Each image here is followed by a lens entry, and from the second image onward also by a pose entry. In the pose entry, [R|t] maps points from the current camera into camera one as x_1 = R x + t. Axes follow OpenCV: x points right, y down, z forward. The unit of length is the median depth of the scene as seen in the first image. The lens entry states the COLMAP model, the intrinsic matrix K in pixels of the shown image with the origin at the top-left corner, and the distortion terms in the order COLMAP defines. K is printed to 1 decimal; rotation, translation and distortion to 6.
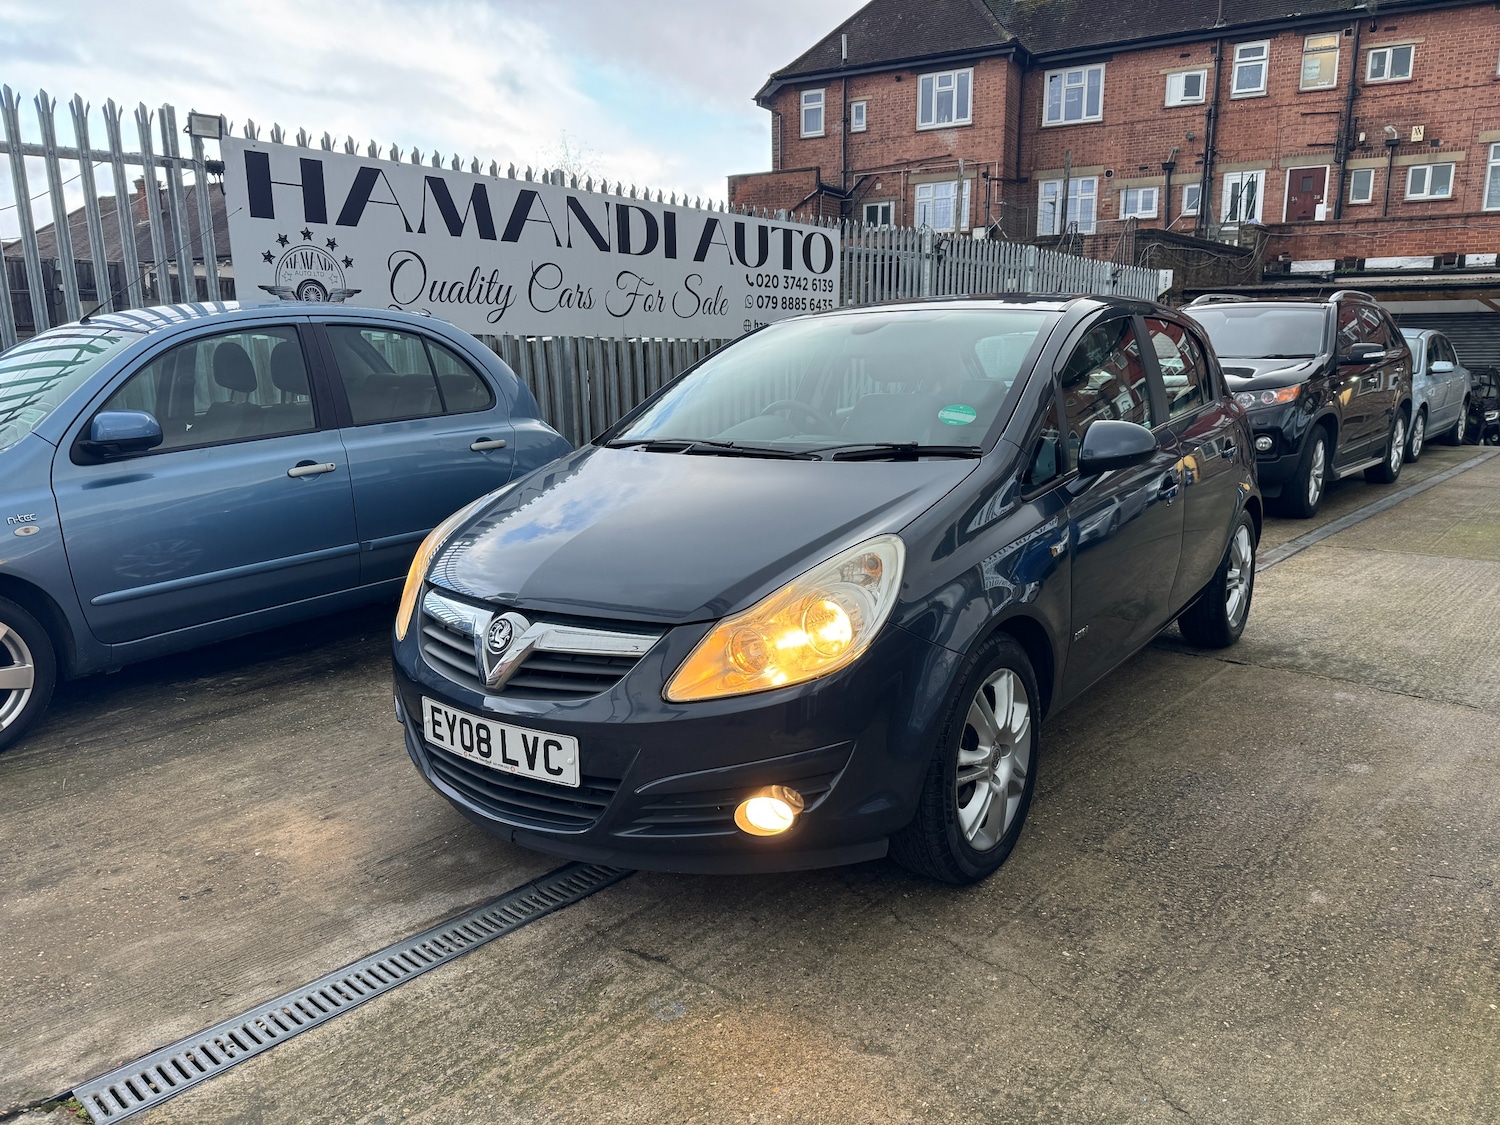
lens RADIAL K [[1052.4, 0, 740.2], [0, 1052.4, 571.9], [0, 0, 1]] dist [0.019065, -0.023571]
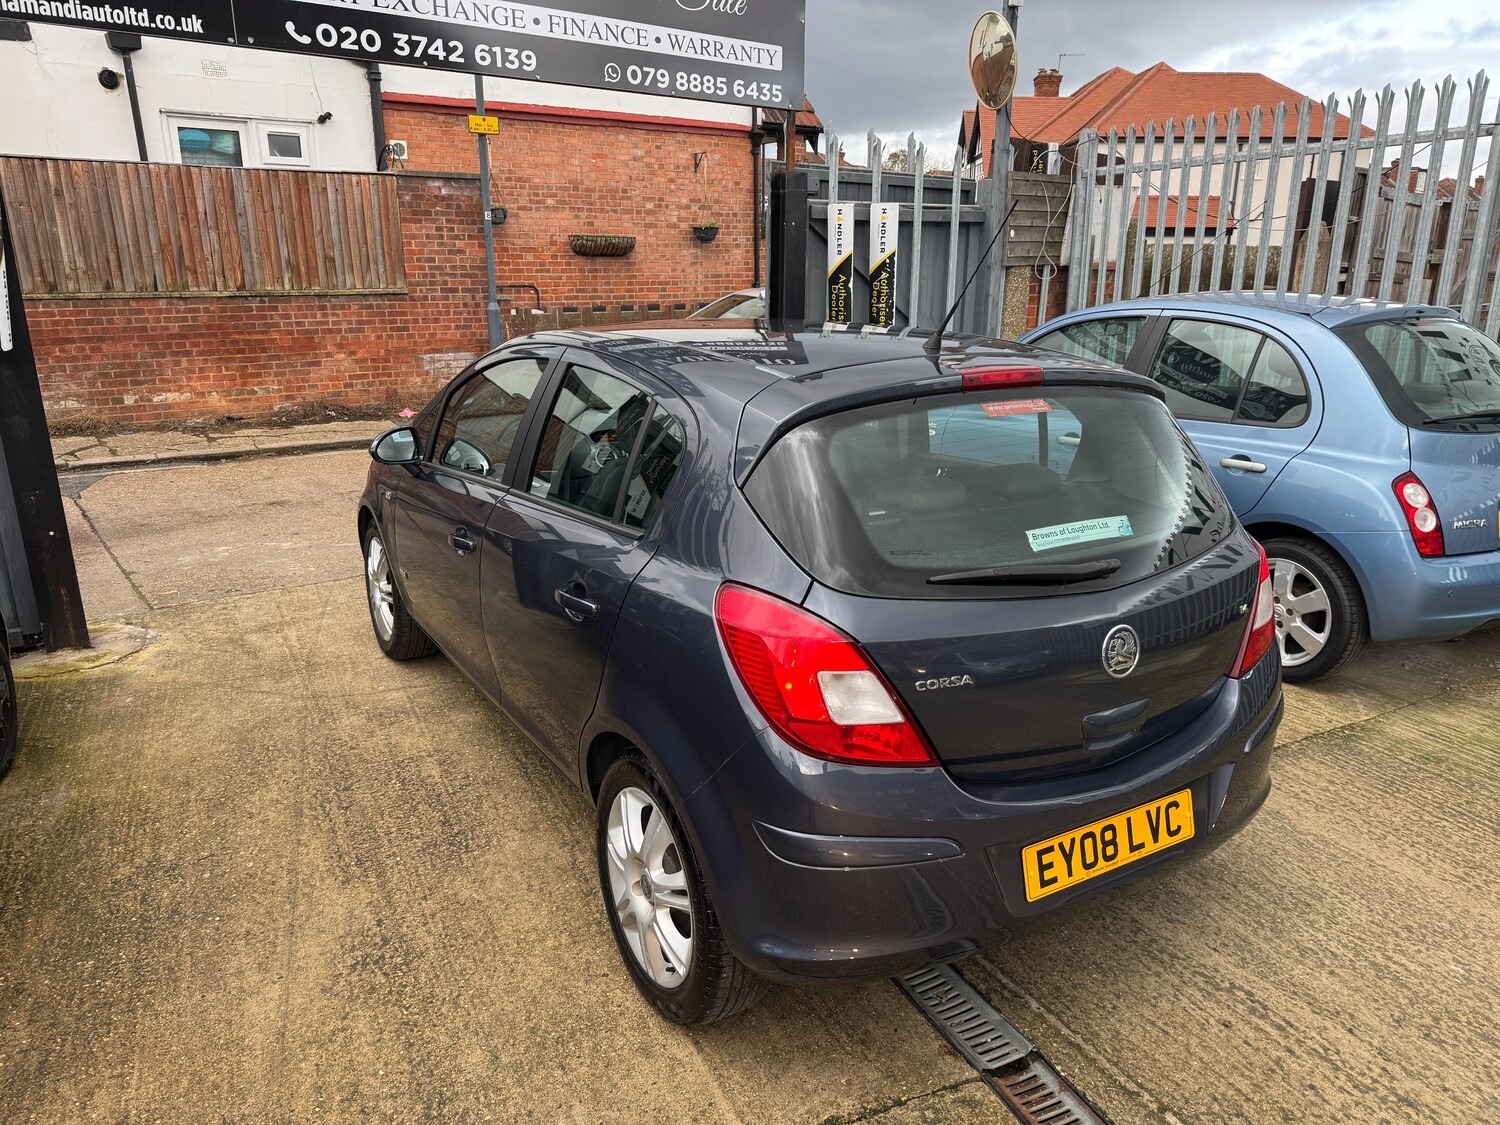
lens RADIAL K [[1052.4, 0, 744.1], [0, 1052.4, 576.1], [0, 0, 1]] dist [0.019065, -0.023571]
pose [[-0.406329, 0.272467, -0.872157, 0.573872], [-0.191417, 0.907943, 0.372826, -0.227778], [0.893452, 0.318435, -0.316769, 0.752869]]
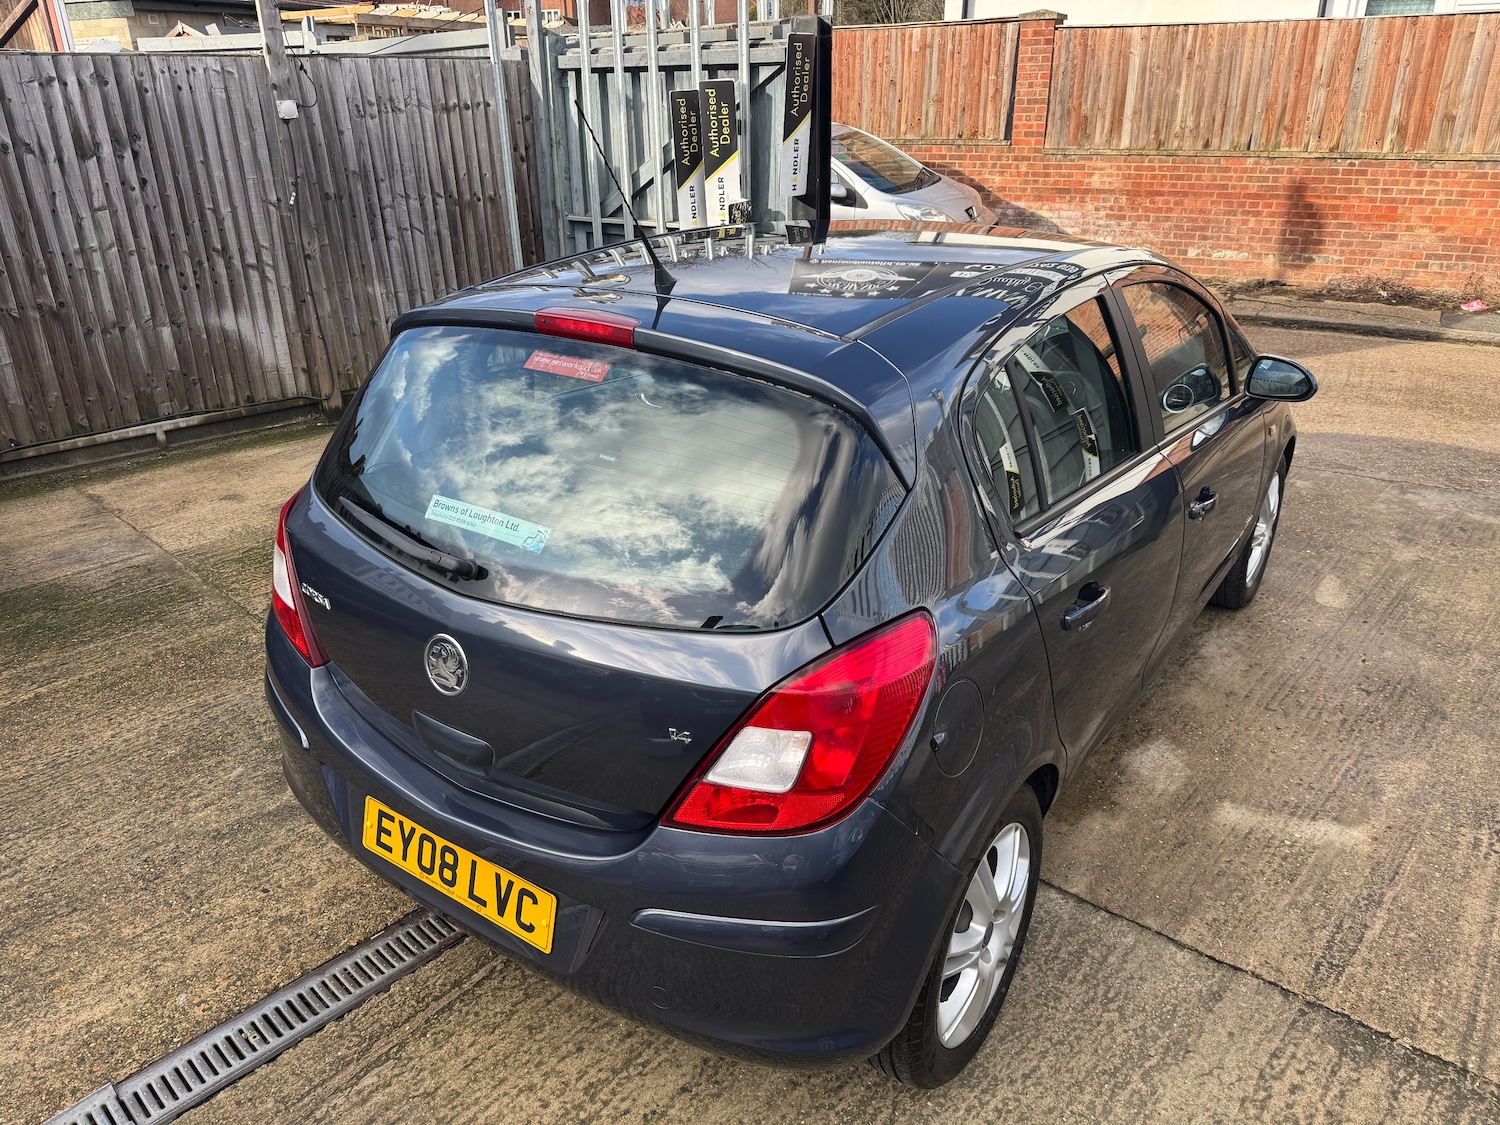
lens RADIAL K [[1052.4, 0, 751.7], [0, 1052.4, 564.5], [0, 0, 1]] dist [0.019065, -0.023571]
pose [[-0.999314, 0.002276, 0.036961, 0.157075], [0.023381, 0.812785, 0.582095, -0.306795], [-0.028717, 0.582560, -0.812280, 1.058183]]
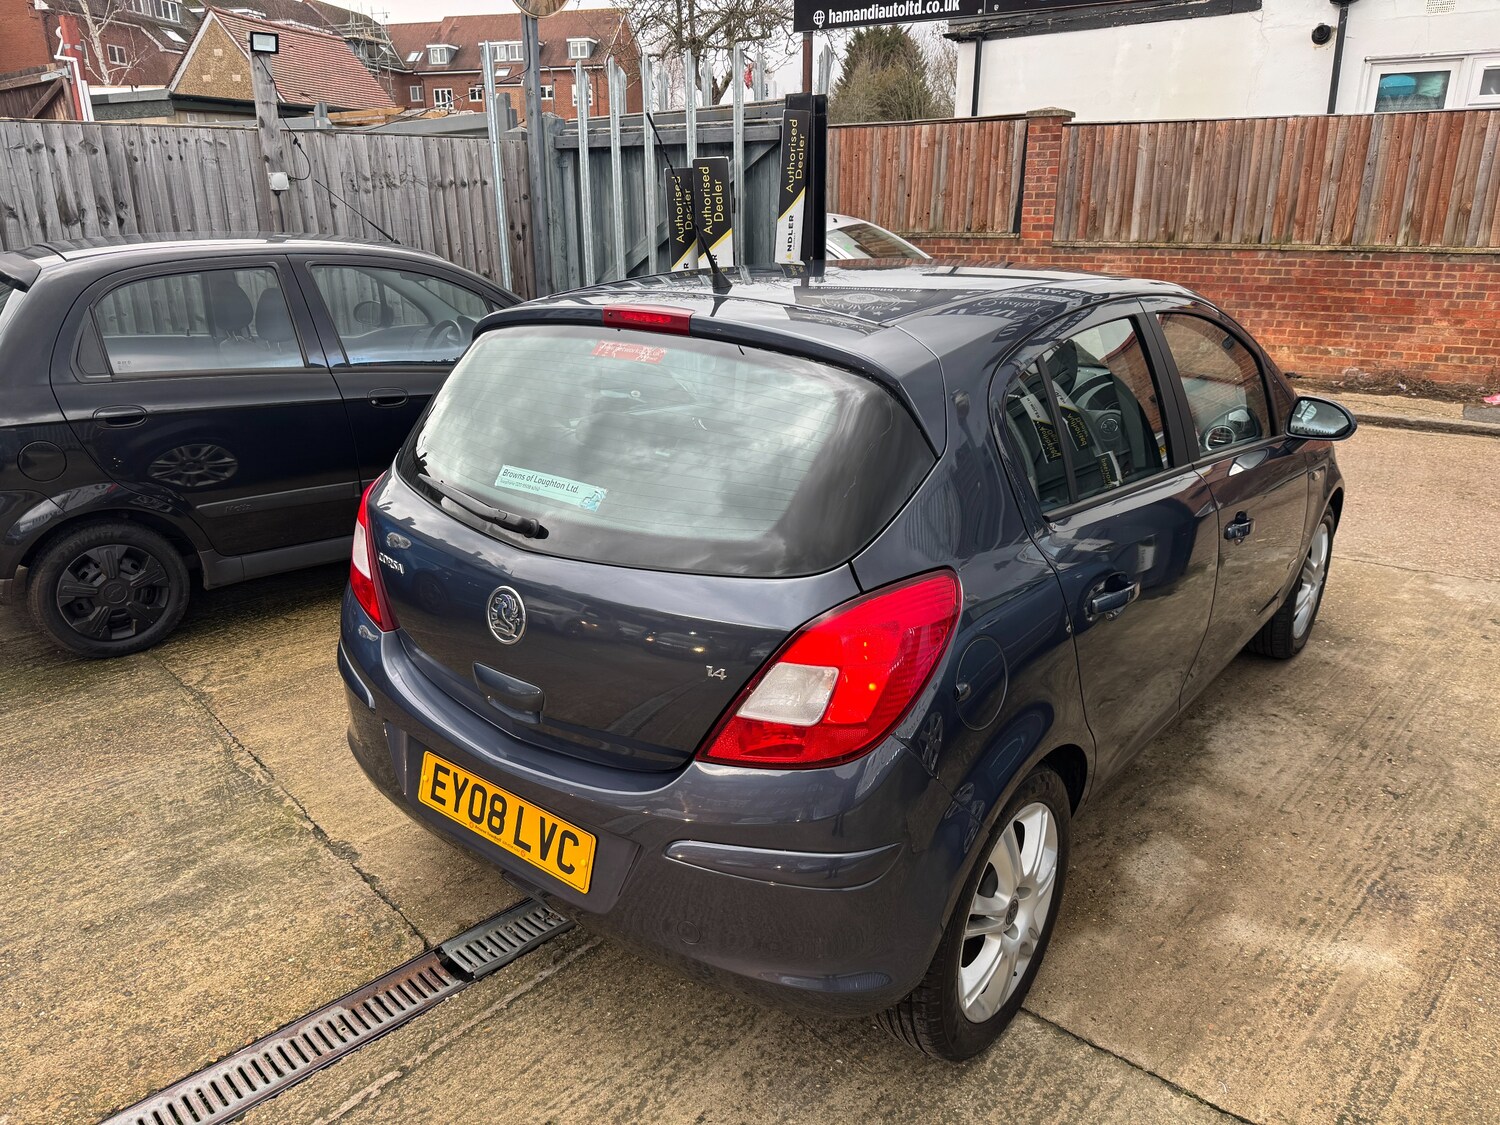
lens RADIAL K [[1052.4, 0, 746.2], [0, 1052.4, 567.6], [0, 0, 1]] dist [0.019065, -0.023571]
pose [[-0.998046, -0.011074, 0.061491, 0.129405], [0.021813, 0.860484, 0.509011, -0.273067], [-0.058549, 0.509357, -0.858561, 1.026923]]
